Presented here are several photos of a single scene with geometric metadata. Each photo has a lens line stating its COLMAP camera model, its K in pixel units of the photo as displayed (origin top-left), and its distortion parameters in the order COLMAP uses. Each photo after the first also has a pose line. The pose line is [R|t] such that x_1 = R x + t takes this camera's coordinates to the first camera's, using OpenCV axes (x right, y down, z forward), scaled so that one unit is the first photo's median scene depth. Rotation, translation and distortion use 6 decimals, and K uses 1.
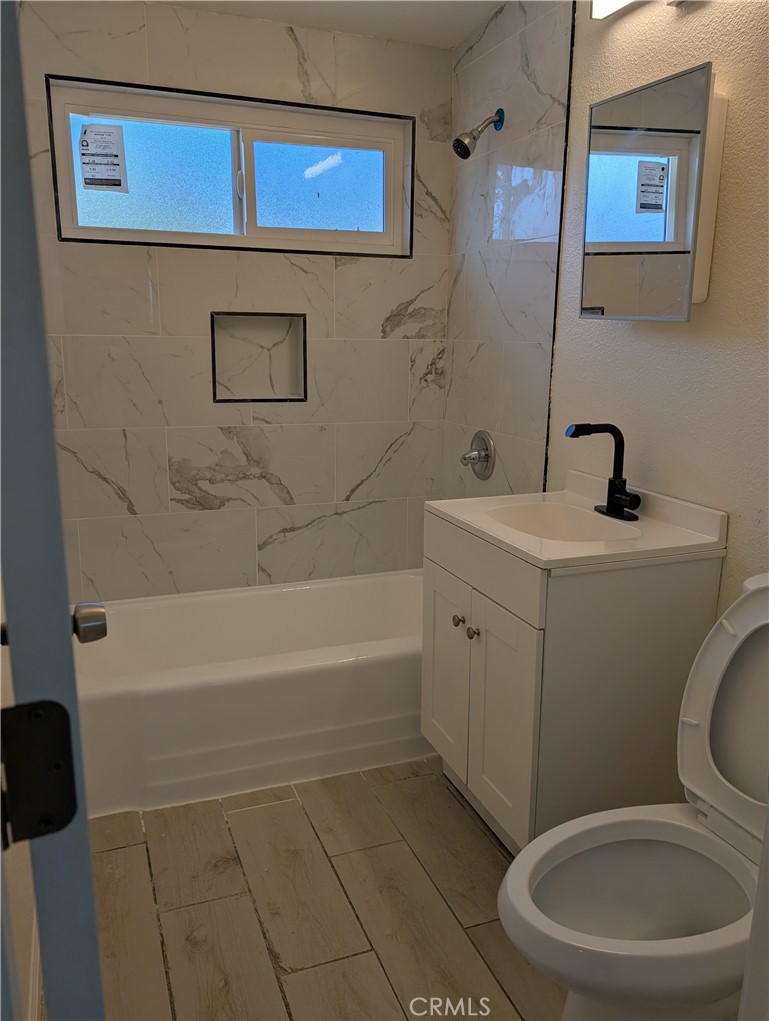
lens RADIAL K [[810.7, 0, 396.3], [0, 810.7, 522.3], [0, 0, 1]] dist [0.024082, -0.020988]
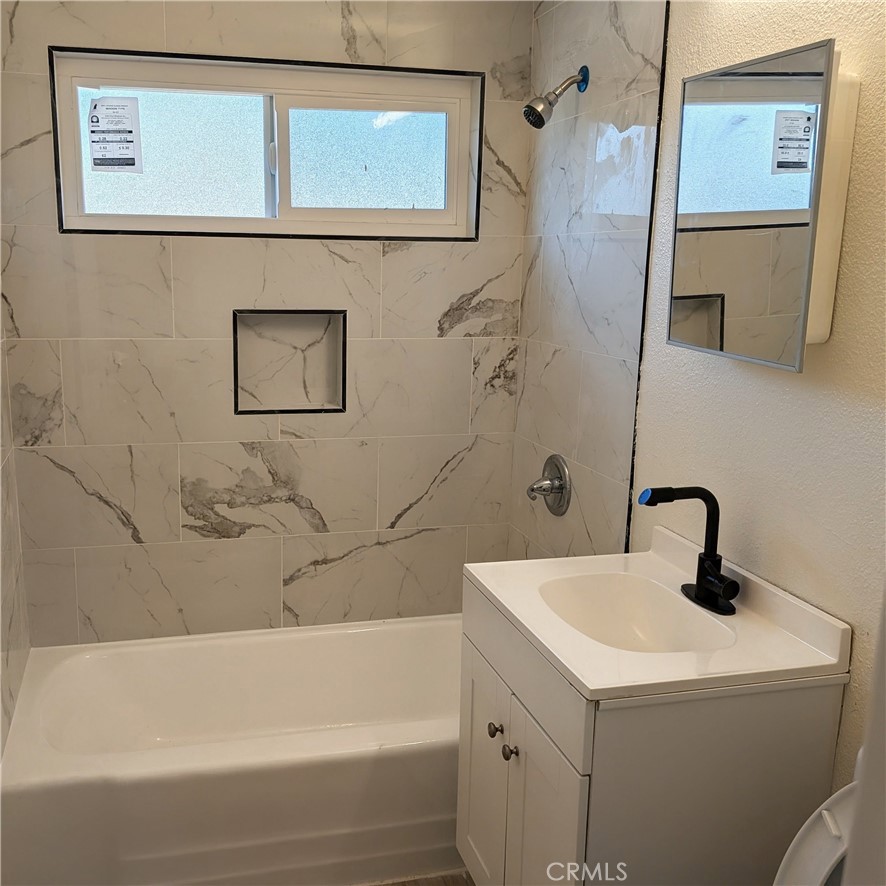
lens RADIAL K [[931.5, 0, 383.5], [0, 931.5, 459.1], [0, 0, 1]] dist [0.014571, 0.000000]
pose [[0.990420, 0.029679, -0.134864, 0.060989], [-0.032248, 0.999337, -0.016906, -0.088431], [0.134273, 0.021093, 0.990720, 0.059241]]
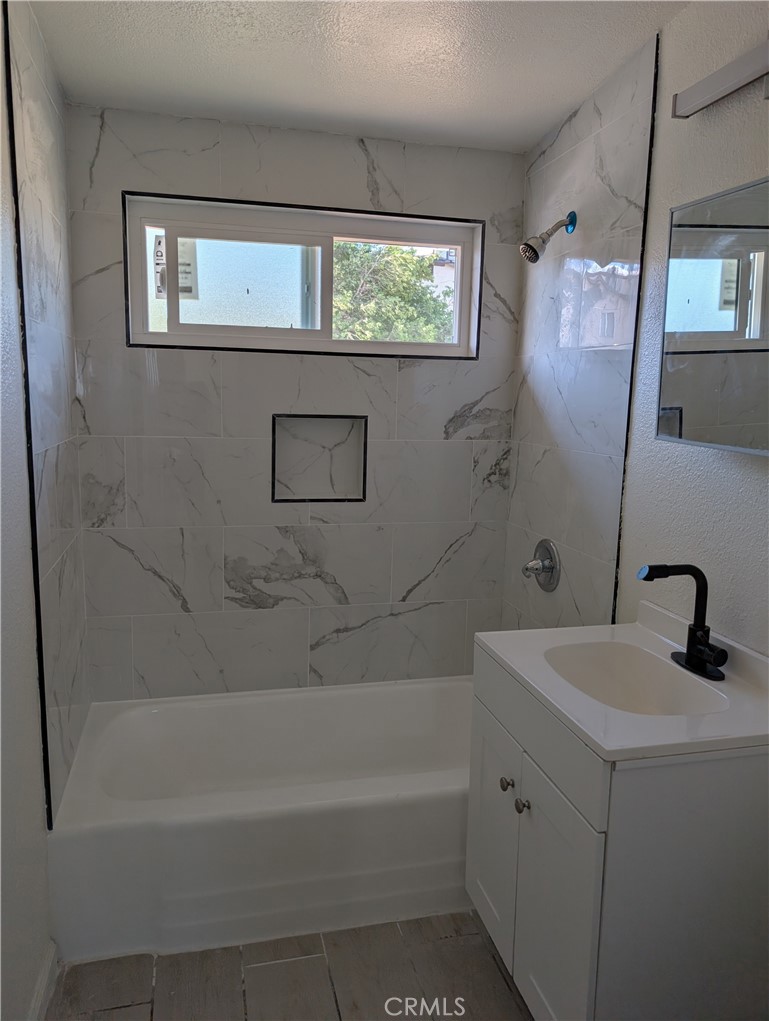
lens RADIAL K [[731.7, 0, 381.3], [0, 731.7, 506.7], [0, 0, 1]] dist [0.028160, -0.023871]
pose [[0.990422, 0.031052, -0.134537, 0.029253], [-0.041587, 0.996223, -0.076223, -0.078663], [0.131662, 0.081088, 0.987973, 0.130286]]
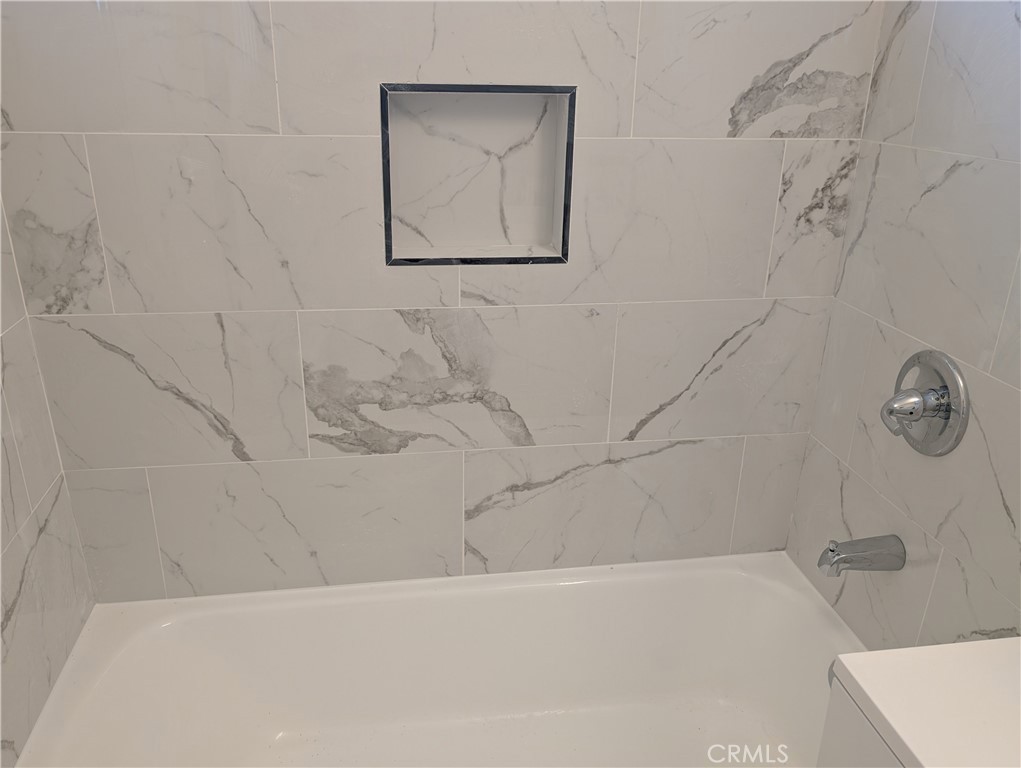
lens RADIAL K [[798.7, 0, 510.8], [0, 798.7, 389.3], [0, 0, 1]] dist [0.026406, -0.057418]
pose [[0.975773, 0.084022, -0.202006, -0.037257], [-0.053770, 0.987095, 0.150837, -0.148877], [0.212073, -0.136321, 0.967699, 0.507317]]
